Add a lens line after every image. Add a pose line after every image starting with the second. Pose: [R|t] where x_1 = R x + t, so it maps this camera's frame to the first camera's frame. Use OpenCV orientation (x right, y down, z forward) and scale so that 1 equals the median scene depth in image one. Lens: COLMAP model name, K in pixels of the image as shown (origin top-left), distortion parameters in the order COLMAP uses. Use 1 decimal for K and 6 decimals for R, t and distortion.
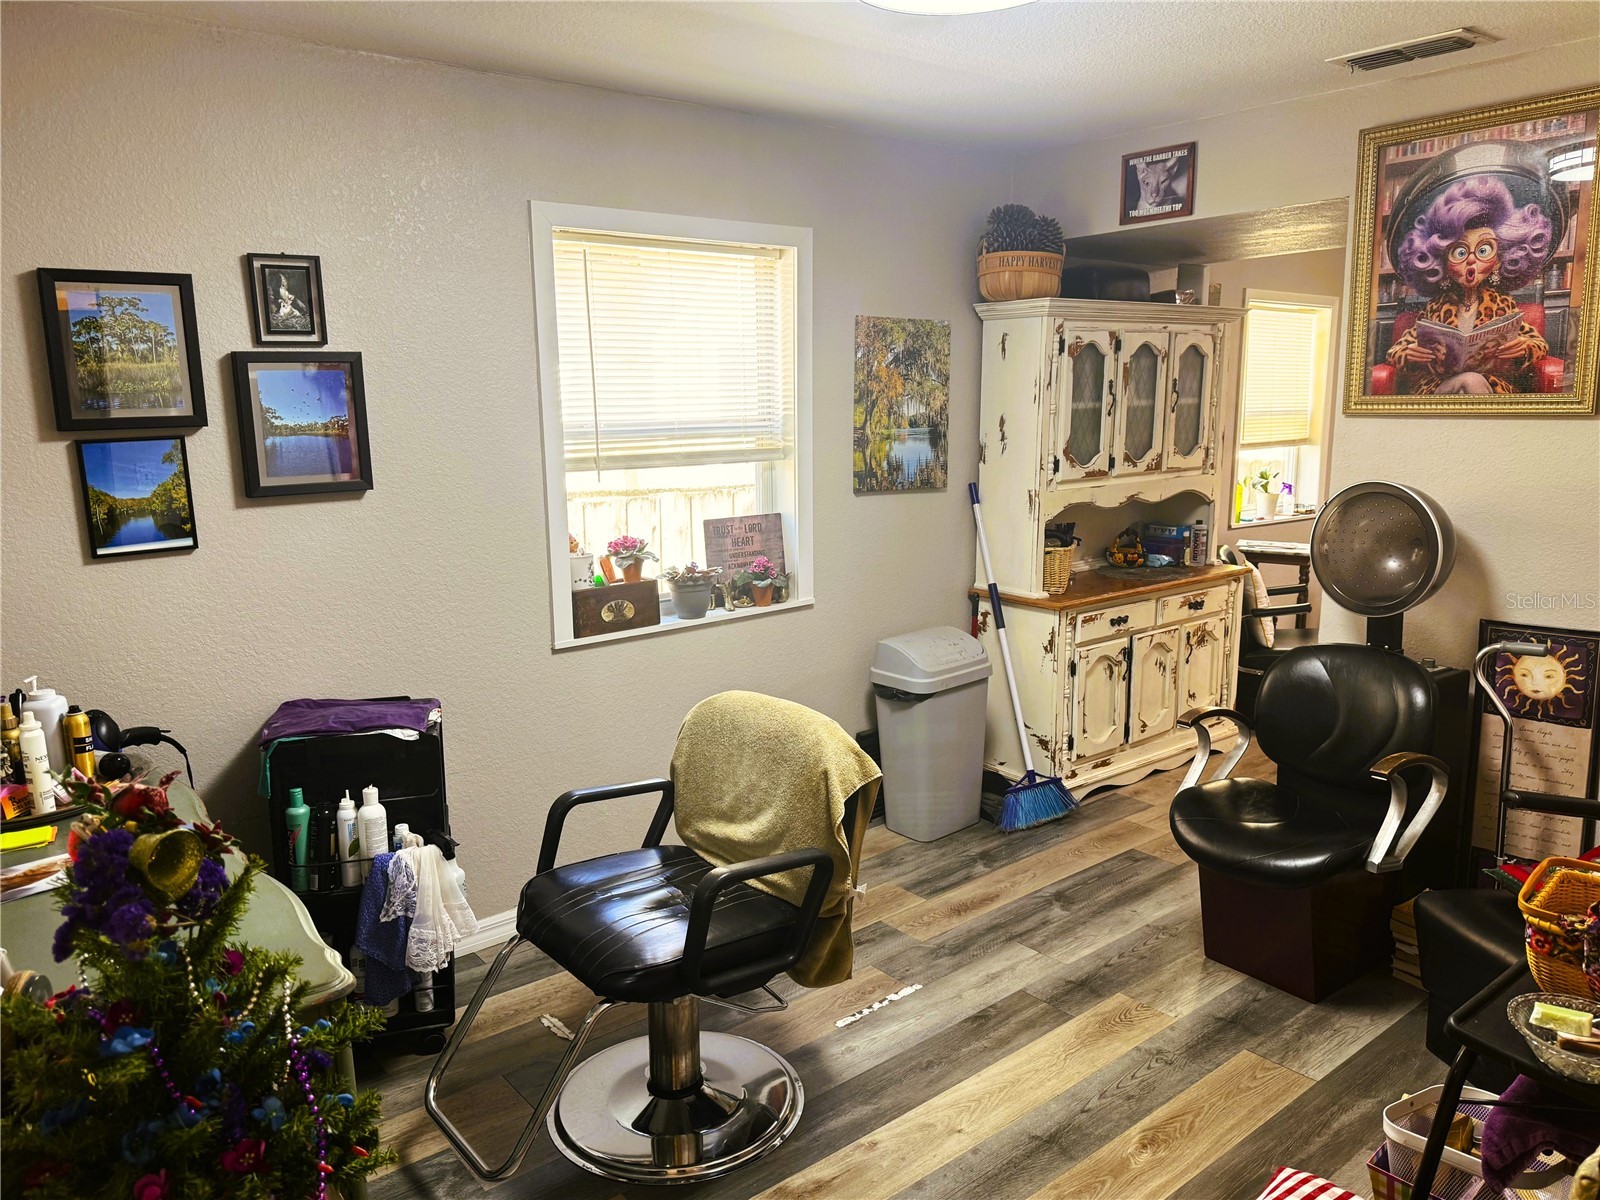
lens RADIAL K [[1131.4, 0, 799.2], [0, 1131.4, 604.9], [0, 0, 1]] dist [-0.002892, -0.001710]
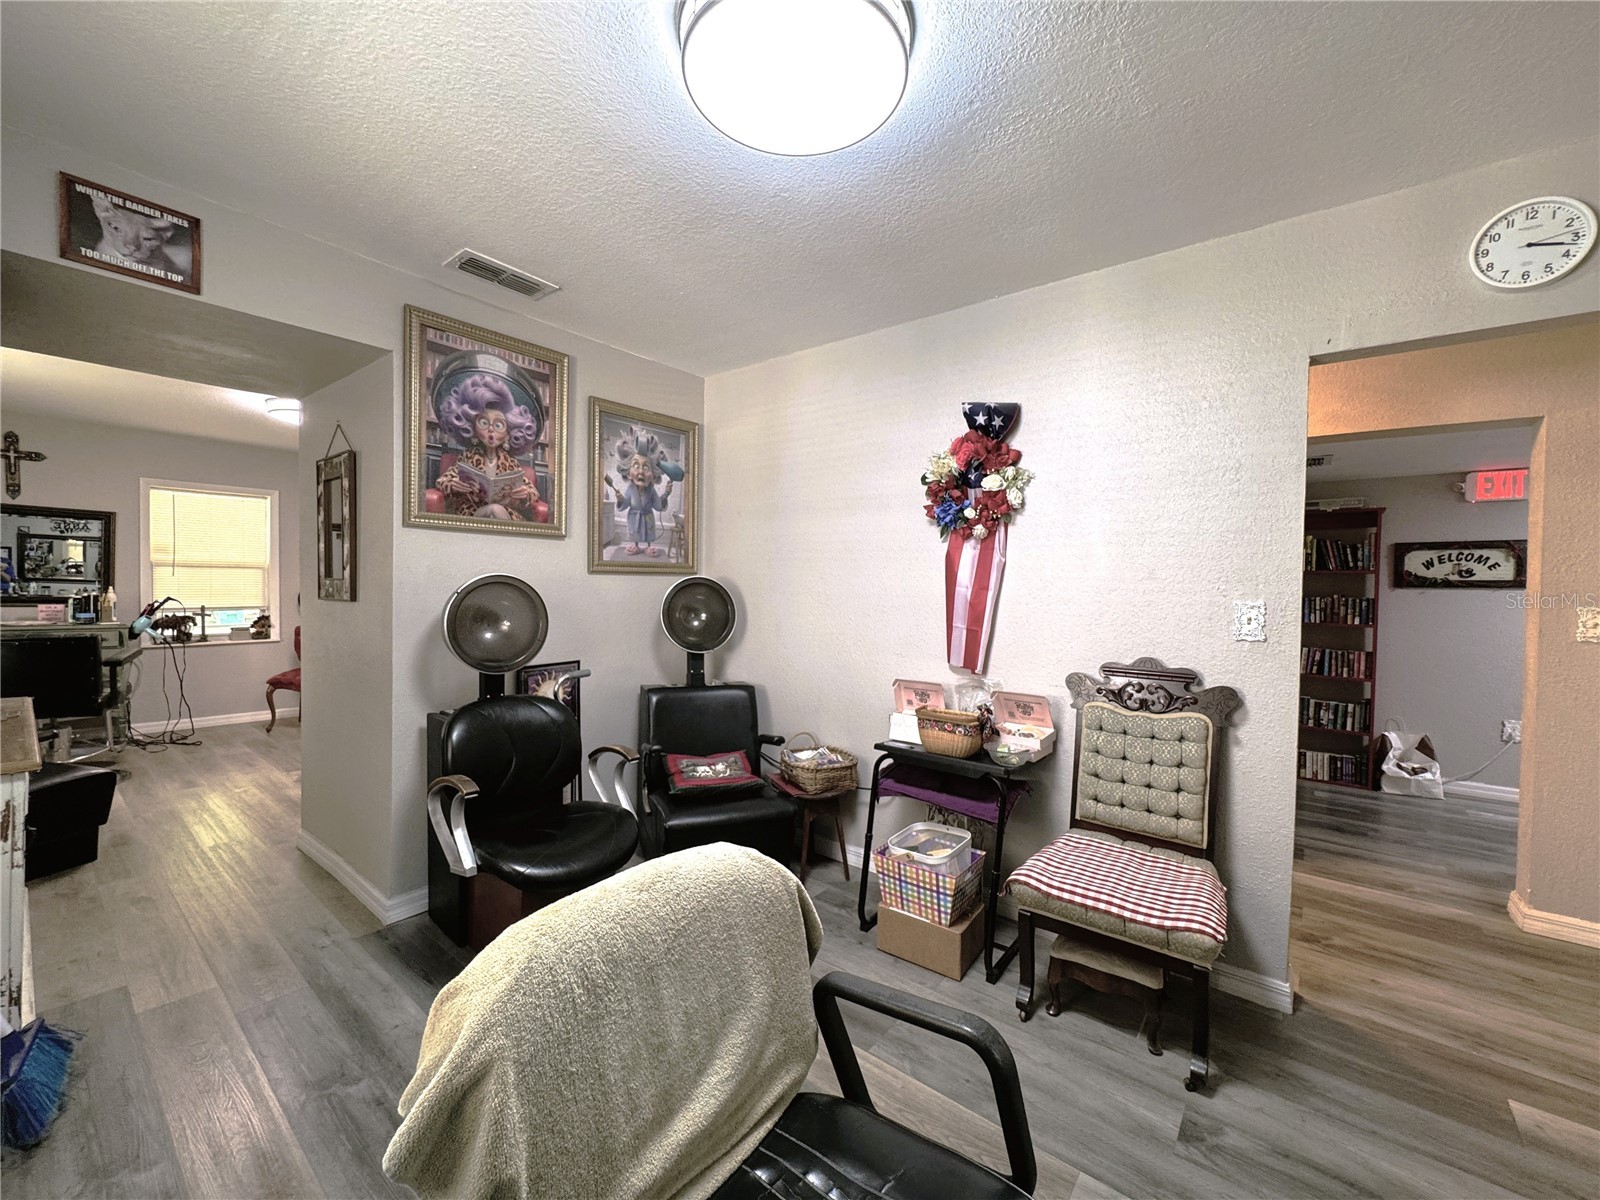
lens RADIAL K [[642.8, 0, 800.3], [0, 642.8, 601.5], [0, 0, 1]] dist [-0.001856, -0.000393]
pose [[-0.207593, -0.008923, 0.978175, -0.321397], [0.158040, 0.986516, 0.042540, -0.051132], [-0.965364, 0.163422, -0.203383, 0.805590]]
